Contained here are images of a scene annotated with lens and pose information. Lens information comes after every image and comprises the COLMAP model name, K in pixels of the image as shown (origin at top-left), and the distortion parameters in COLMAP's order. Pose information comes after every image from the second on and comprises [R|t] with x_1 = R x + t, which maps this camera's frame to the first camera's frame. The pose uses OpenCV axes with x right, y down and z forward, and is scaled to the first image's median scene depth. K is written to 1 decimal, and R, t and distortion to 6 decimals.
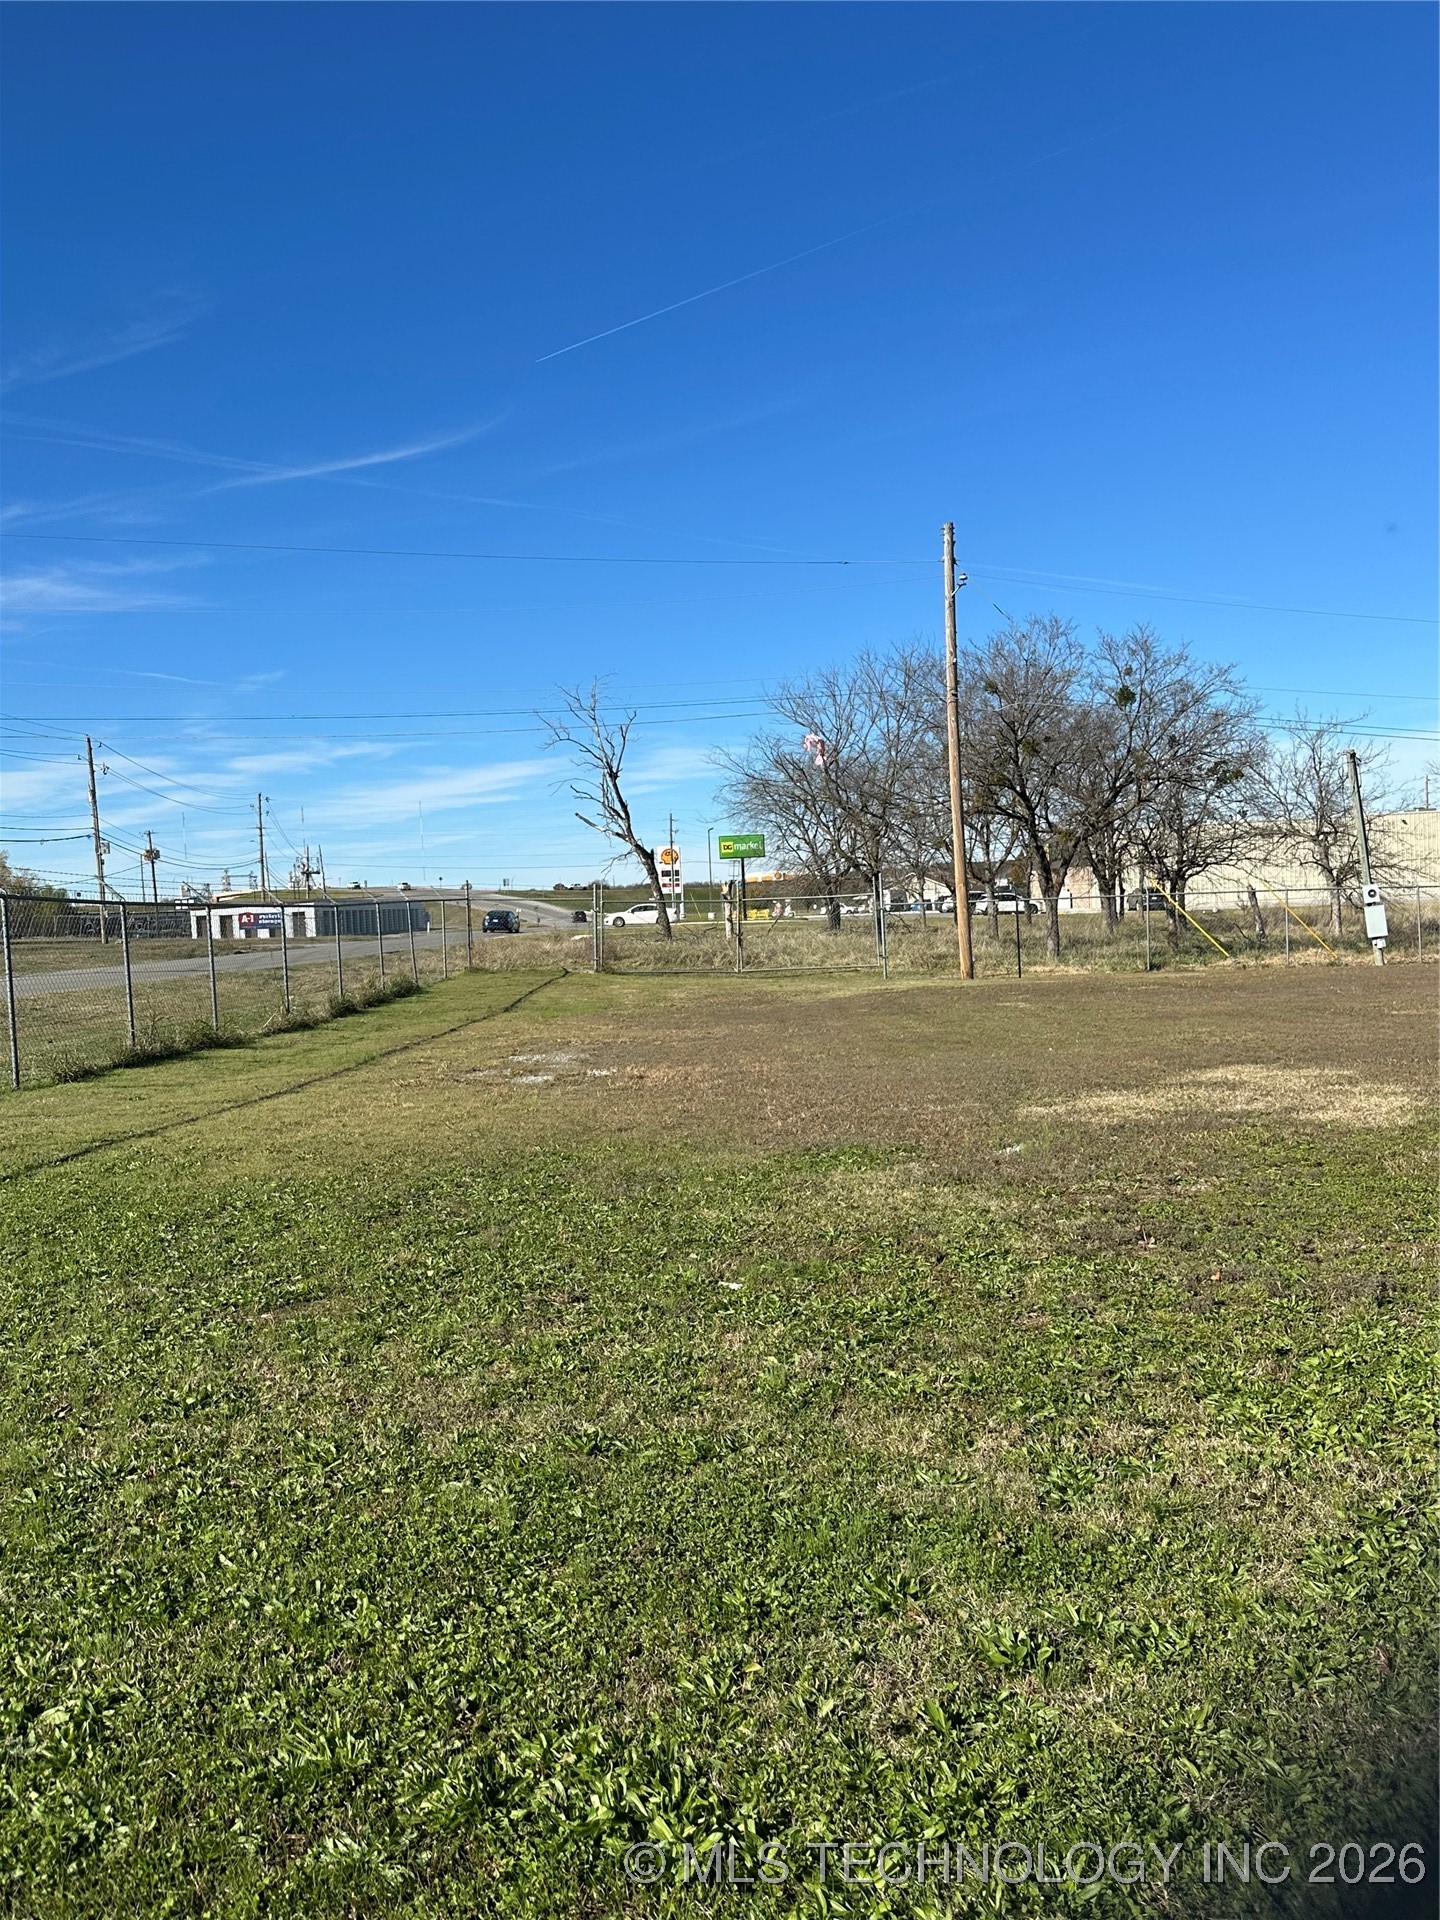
lens RADIAL K [[1612.4, 0, 720.0], [0, 1612.4, 960.0], [0, 0, 1]] dist [0.135364, -0.280221]
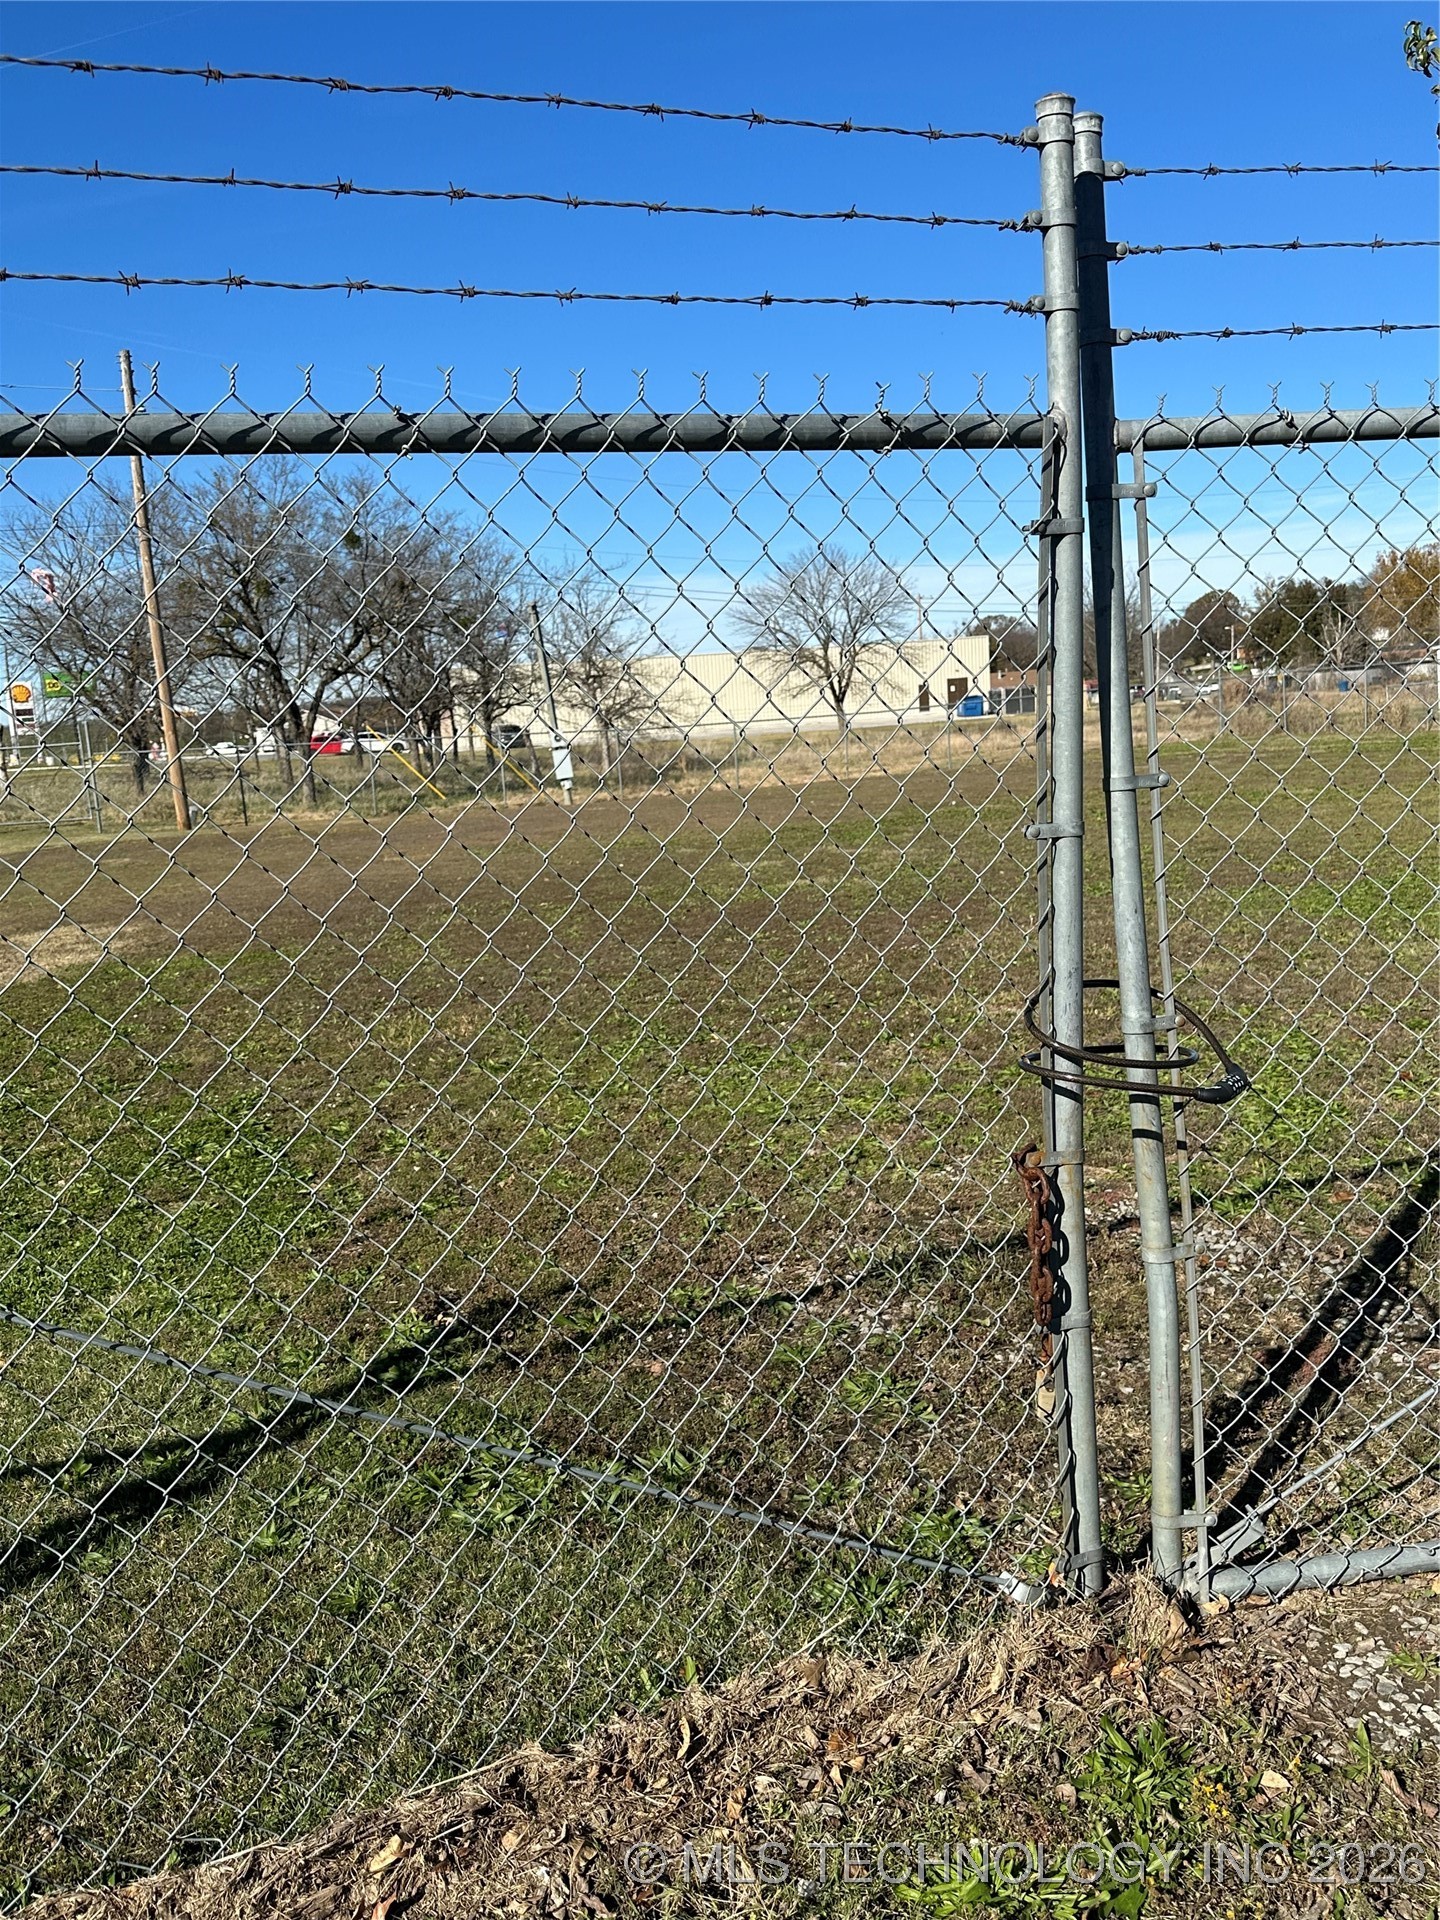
lens RADIAL K [[1612.4, 0, 720.0], [0, 1612.4, 960.0], [0, 0, 1]] dist [0.135364, -0.280221]
pose [[0.945298, -0.062094, 0.320245, 0.097803], [0.029668, 0.994012, 0.105162, -0.002636], [-0.324858, -0.089908, 0.941480, -0.034851]]
